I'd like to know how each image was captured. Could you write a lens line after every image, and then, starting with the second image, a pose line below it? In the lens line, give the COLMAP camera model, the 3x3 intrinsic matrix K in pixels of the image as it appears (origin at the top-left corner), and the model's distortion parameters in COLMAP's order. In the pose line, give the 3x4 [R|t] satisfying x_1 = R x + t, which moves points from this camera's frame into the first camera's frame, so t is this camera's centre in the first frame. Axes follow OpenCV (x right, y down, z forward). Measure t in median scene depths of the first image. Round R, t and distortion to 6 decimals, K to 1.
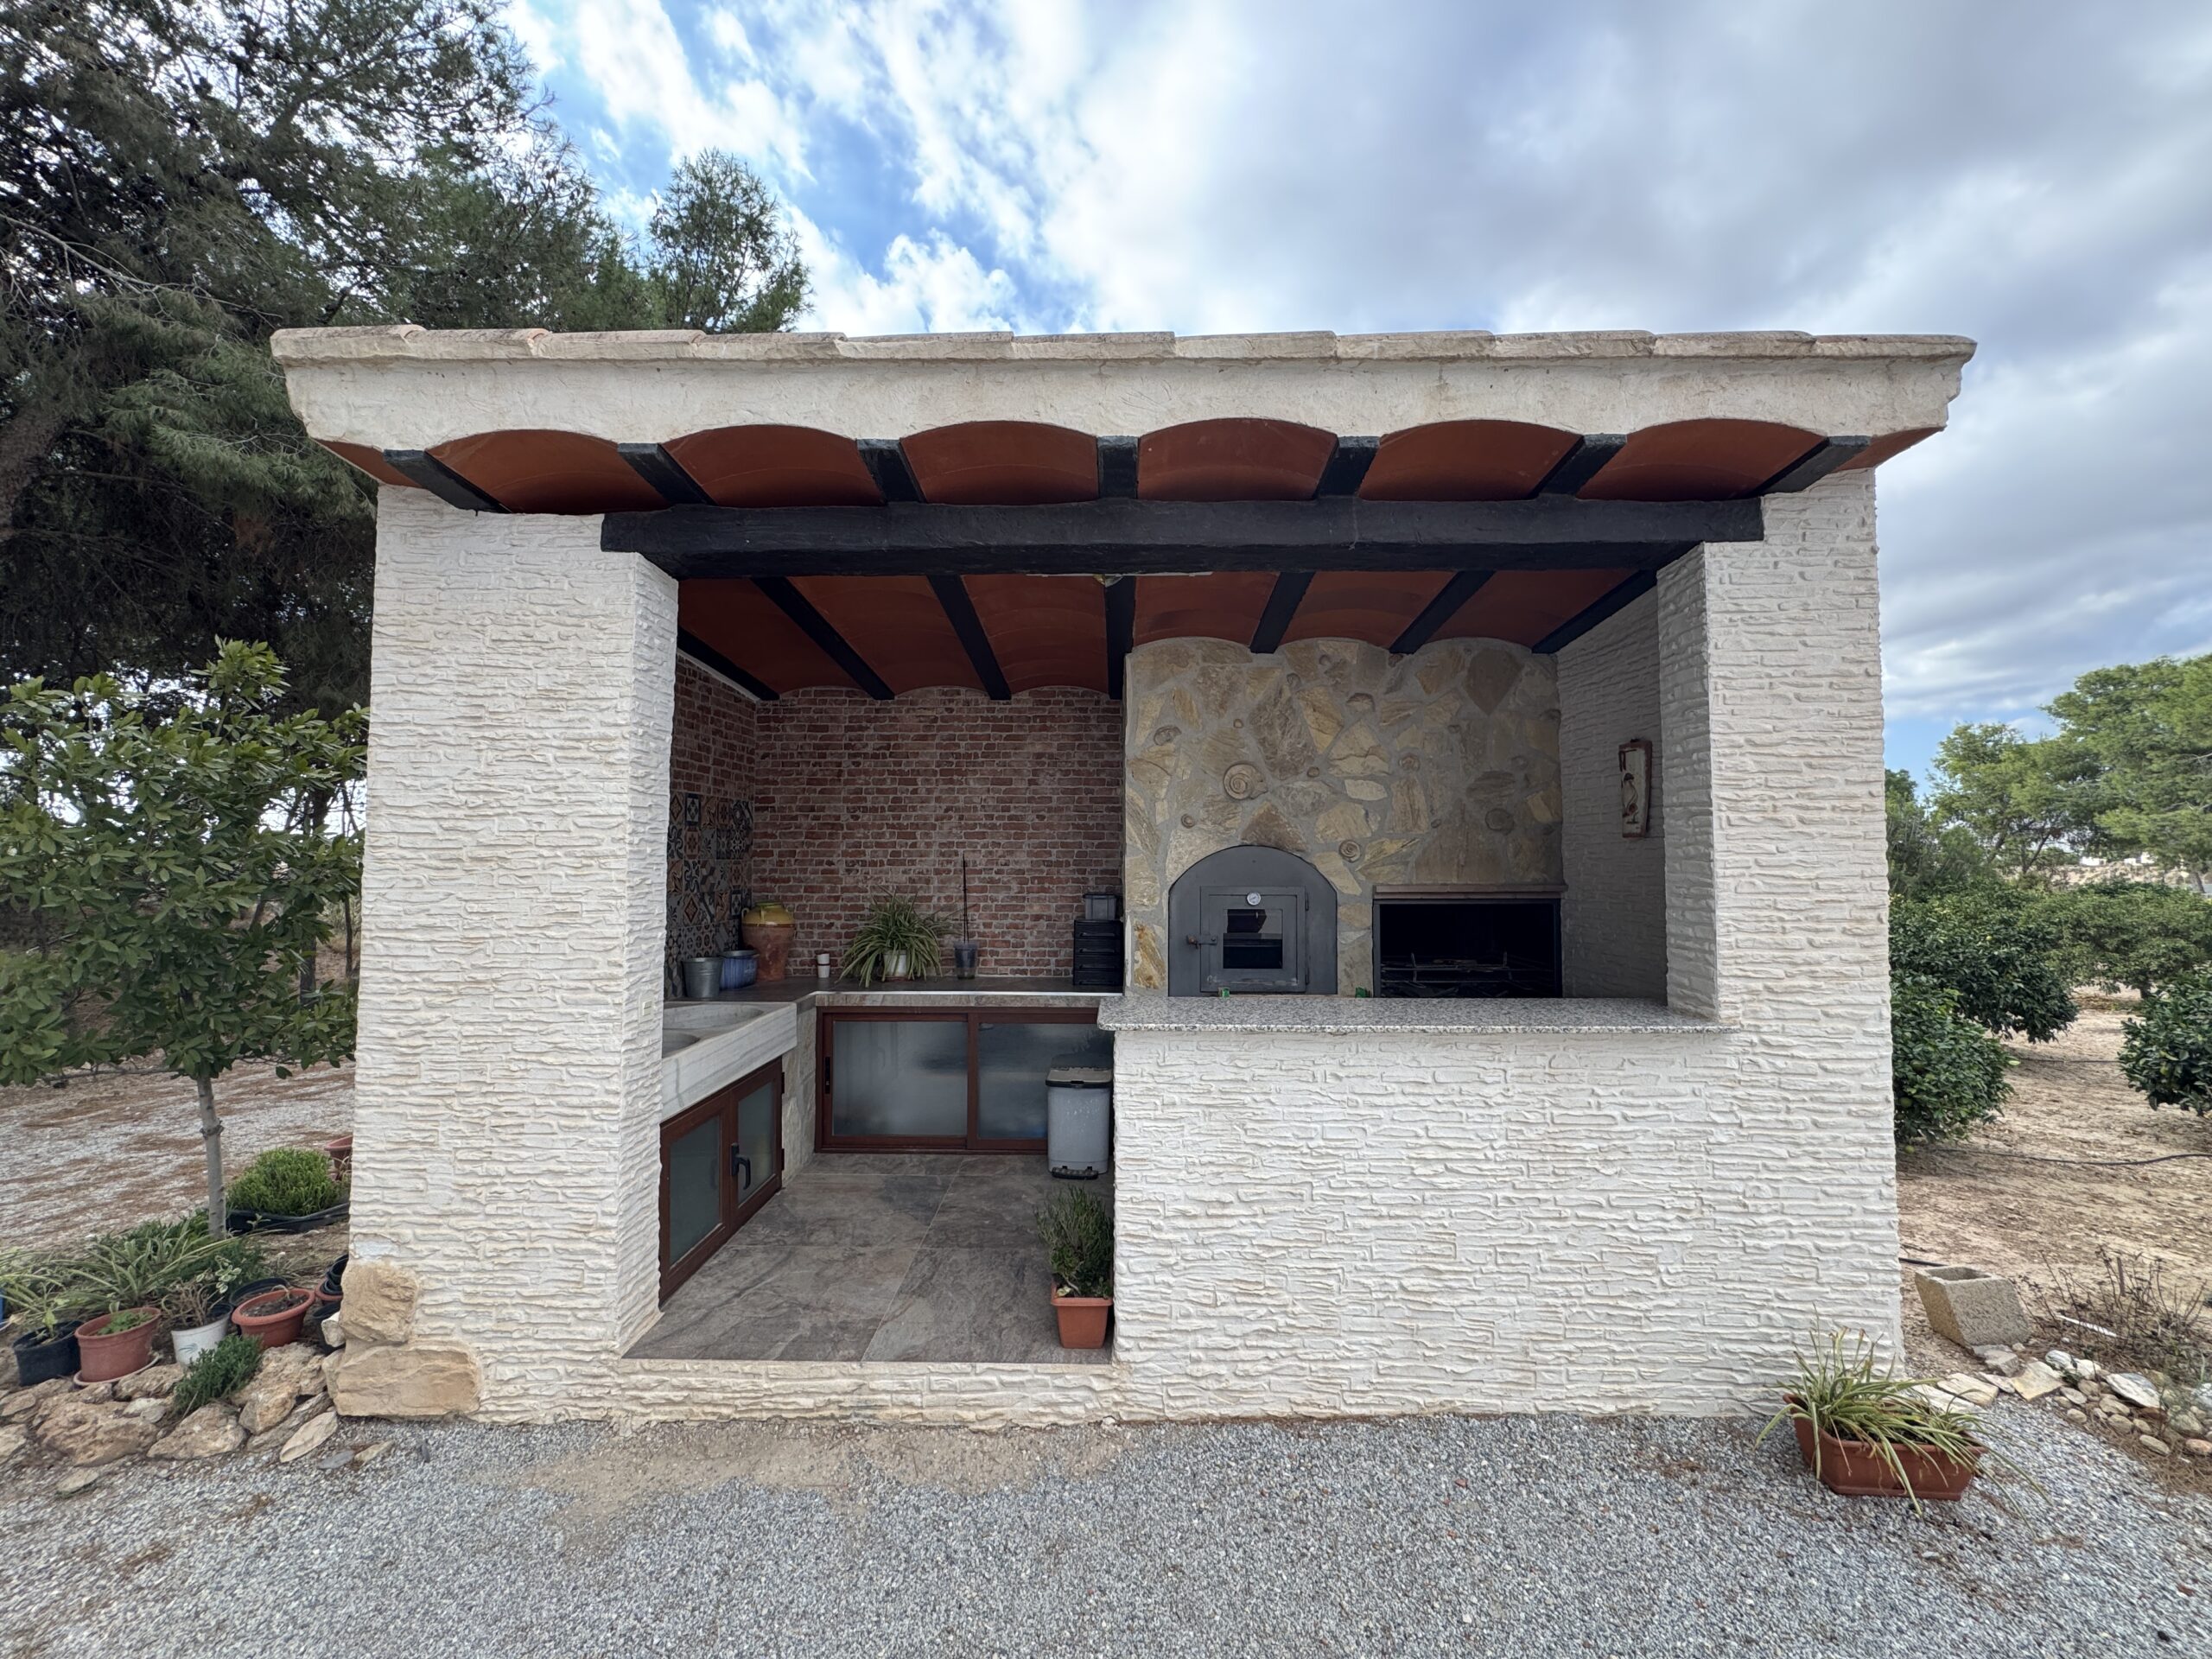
lens RADIAL K [[882.6, 0, 1101.8], [0, 882.6, 830.7], [0, 0, 1]] dist [-0.002590, 0.000765]
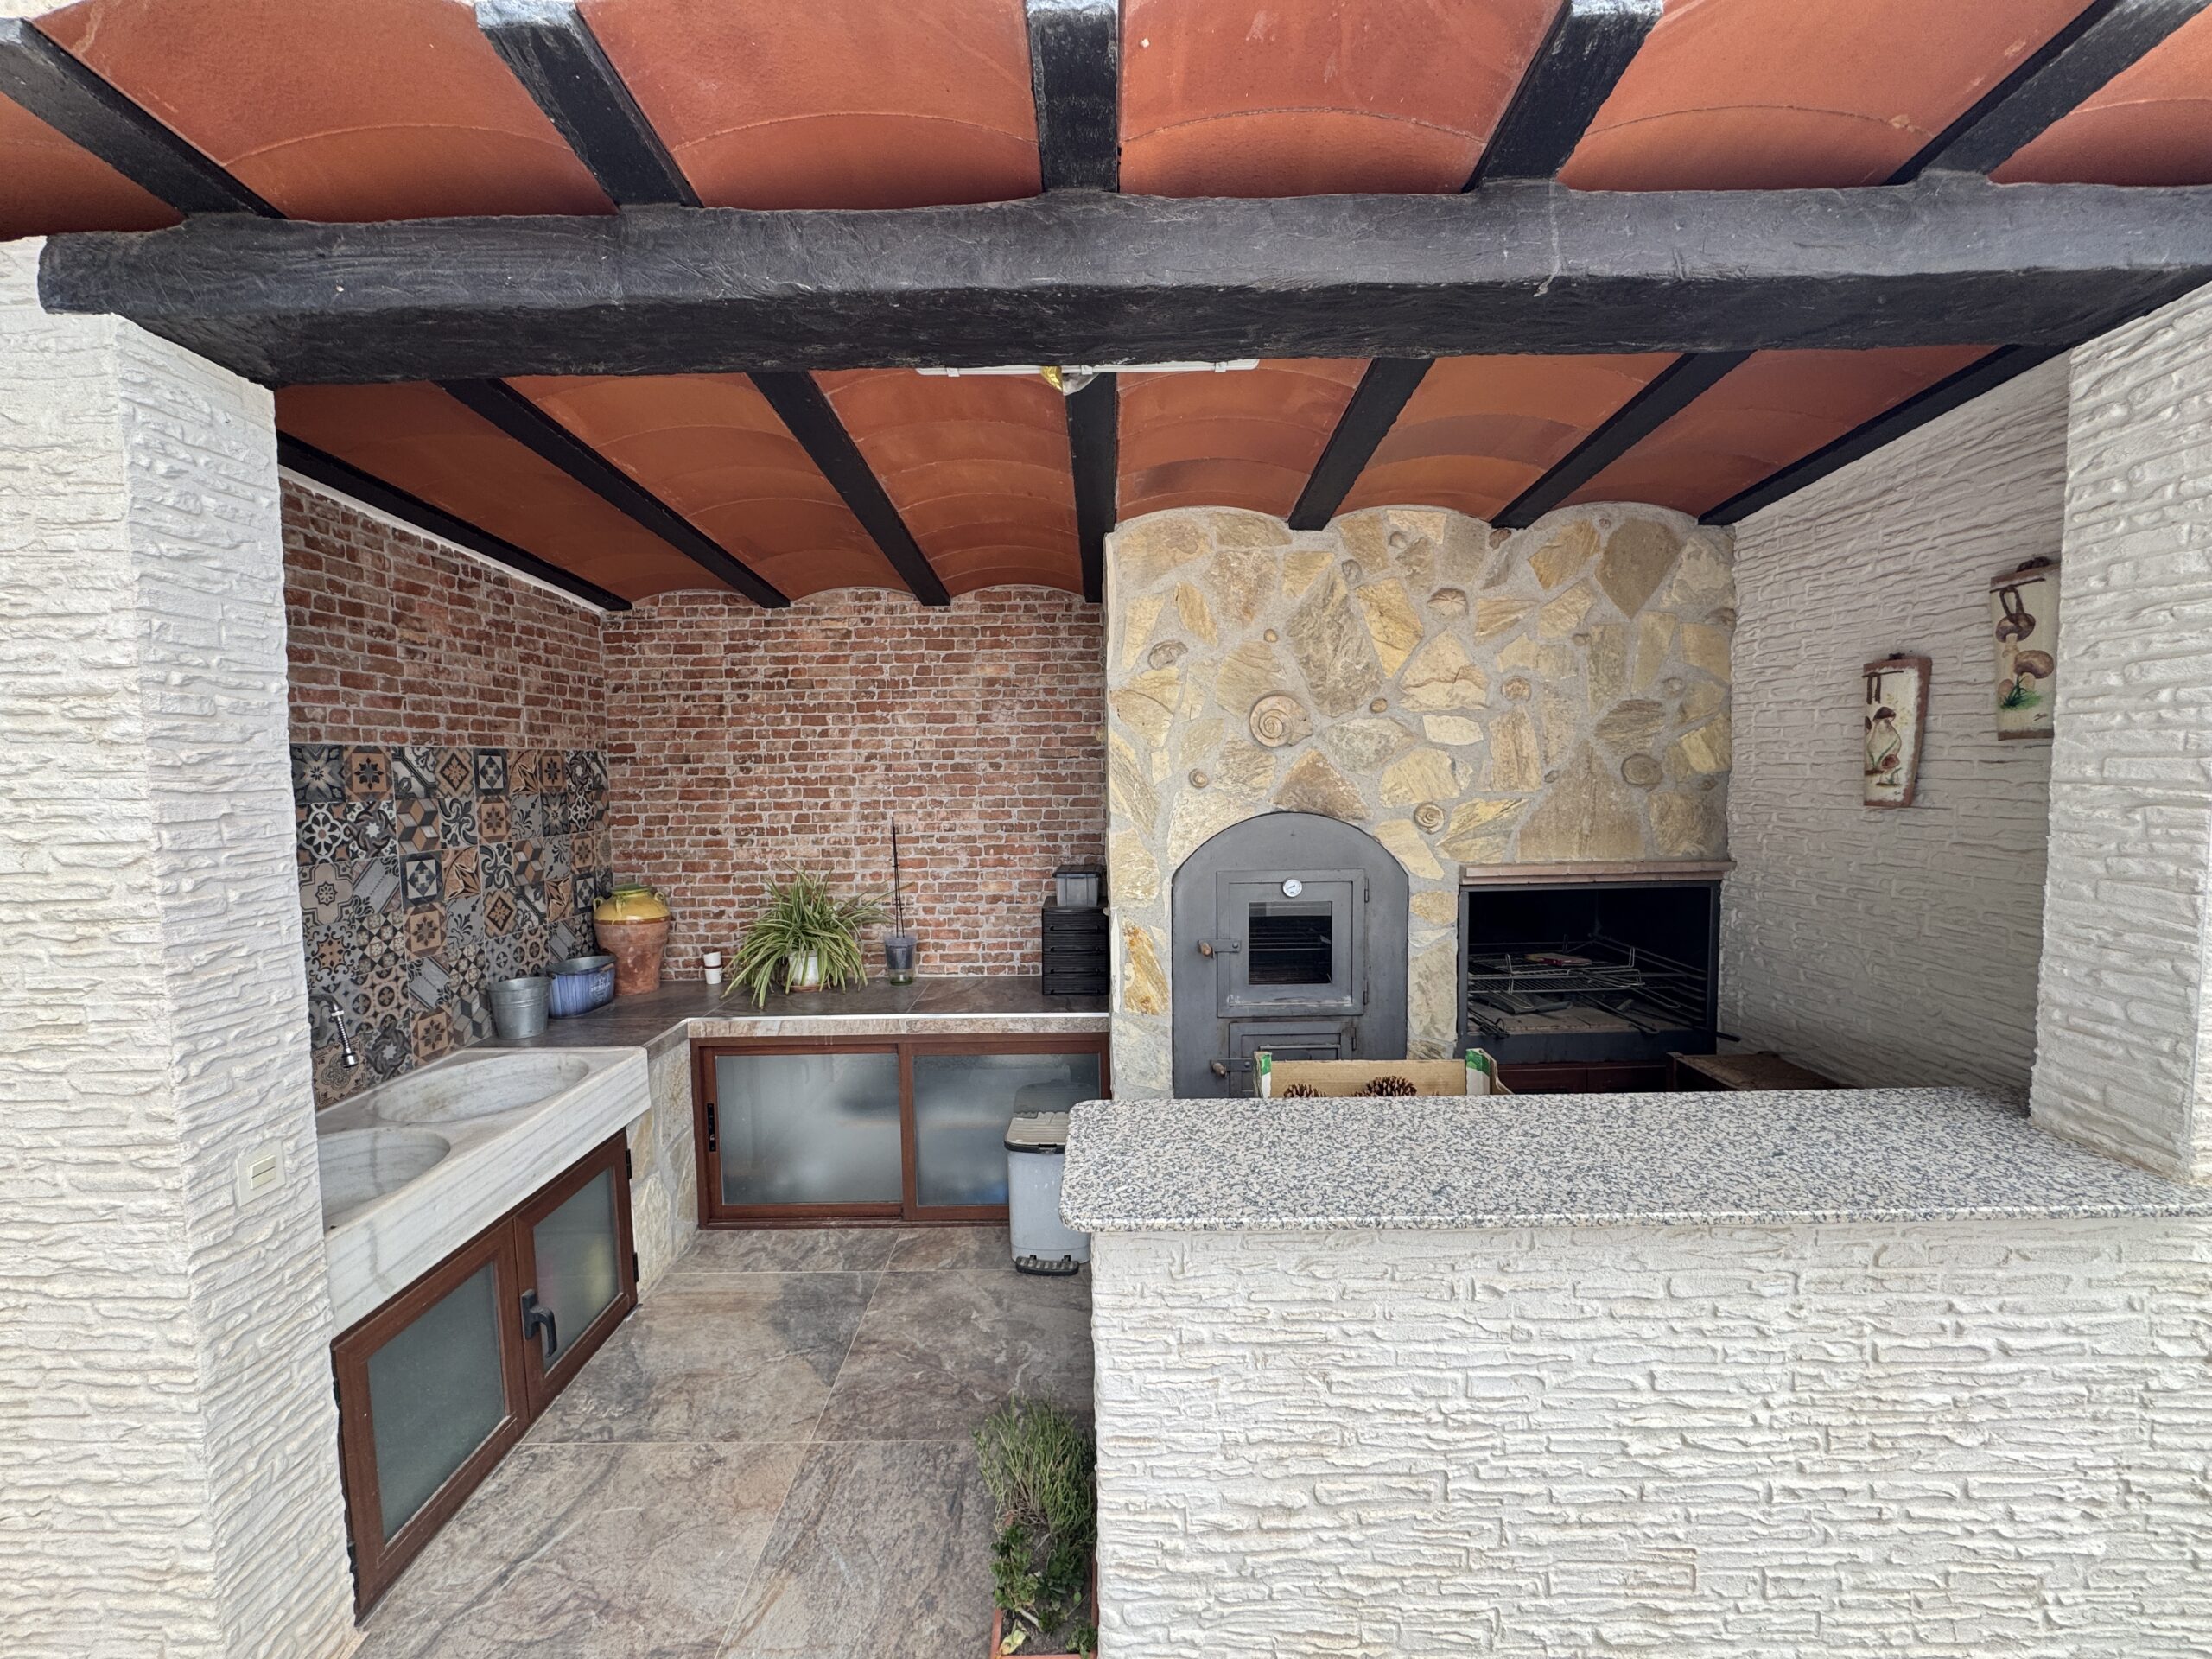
lens RADIAL K [[882.6, 0, 1102.2], [0, 882.6, 829.8], [0, 0, 1]] dist [-0.002590, 0.000765]
pose [[0.999742, -0.017889, 0.013999, 0.015605], [0.016348, 0.994515, 0.103310, -0.061885], [-0.015770, -0.103055, 0.994551, 0.423513]]
